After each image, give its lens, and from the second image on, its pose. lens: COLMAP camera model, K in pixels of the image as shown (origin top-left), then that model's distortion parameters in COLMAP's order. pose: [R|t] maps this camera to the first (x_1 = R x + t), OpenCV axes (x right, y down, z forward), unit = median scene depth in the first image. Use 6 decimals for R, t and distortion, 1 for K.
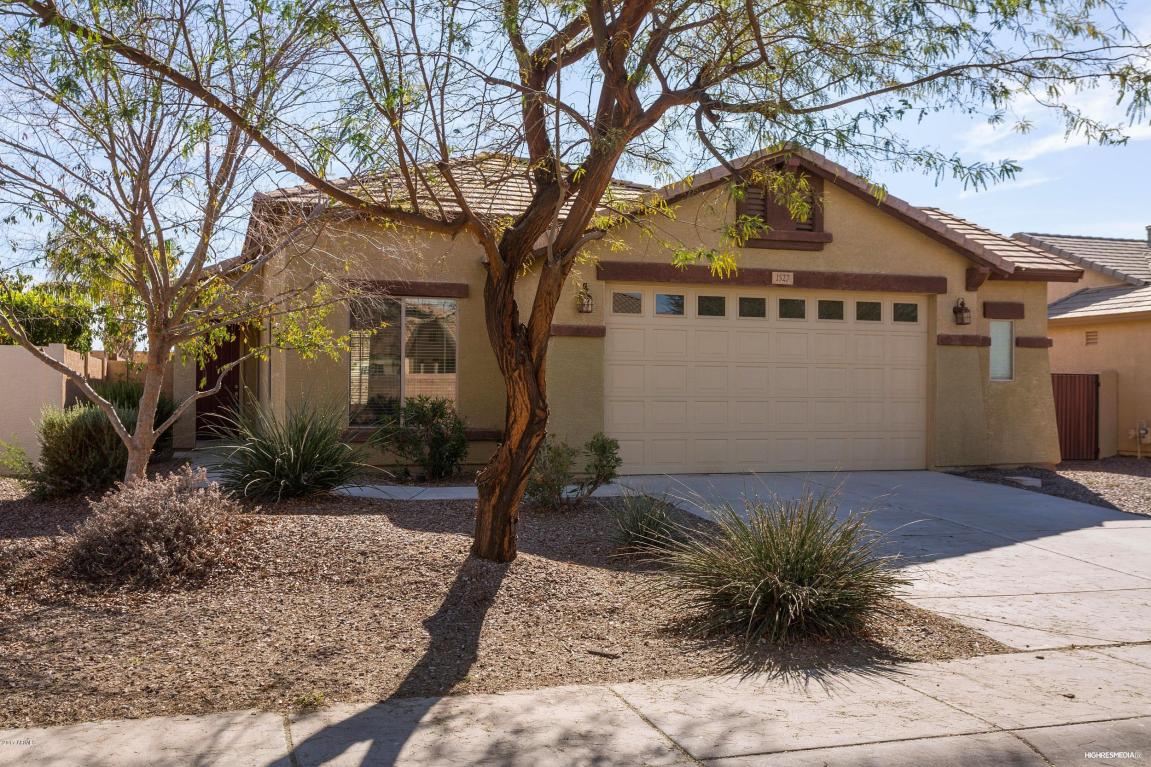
lens RADIAL K [[1053.1, 0, 574.7], [0, 1053.1, 387.2], [0, 0, 1]] dist [-0.031954, 0.000000]
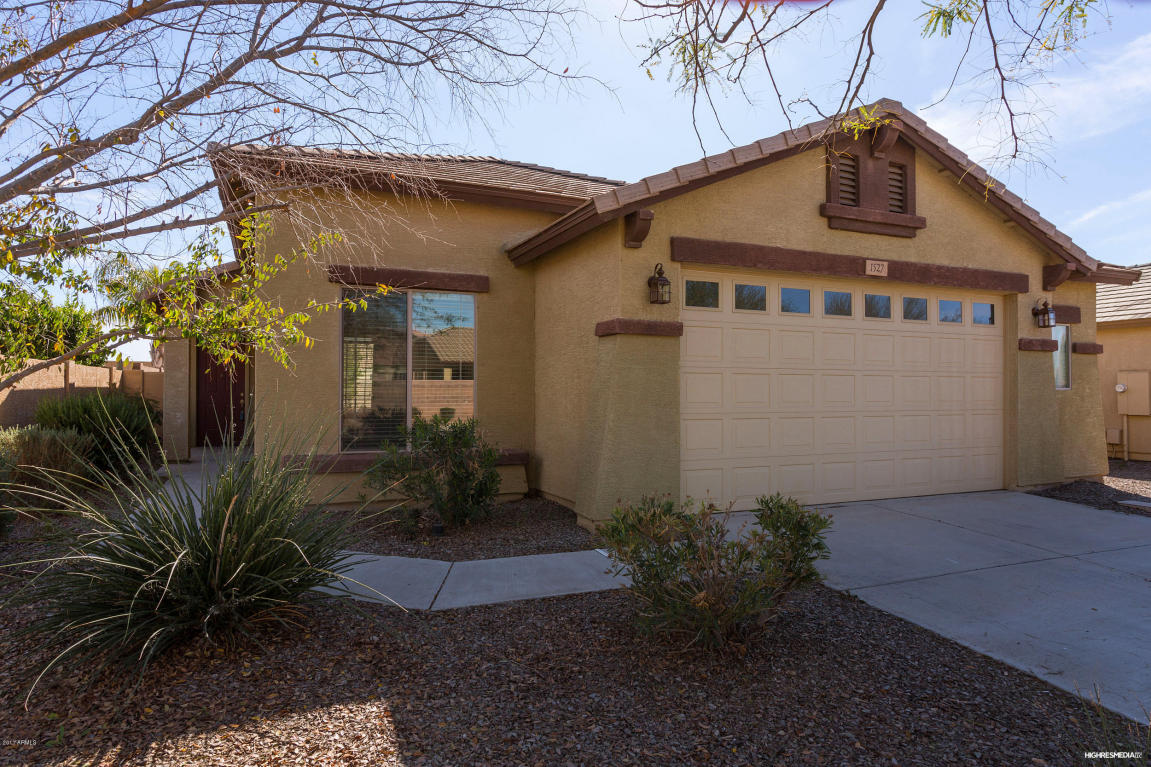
lens RADIAL K [[676.6, 0, 576.8], [0, 676.6, 385.6], [0, 0, 1]] dist [-0.003271, 0.000579]
pose [[0.995494, -0.003295, 0.094772, -0.083793], [0.003536, 0.999991, -0.002380, -0.010101], [-0.094763, 0.002705, 0.995496, 0.467046]]
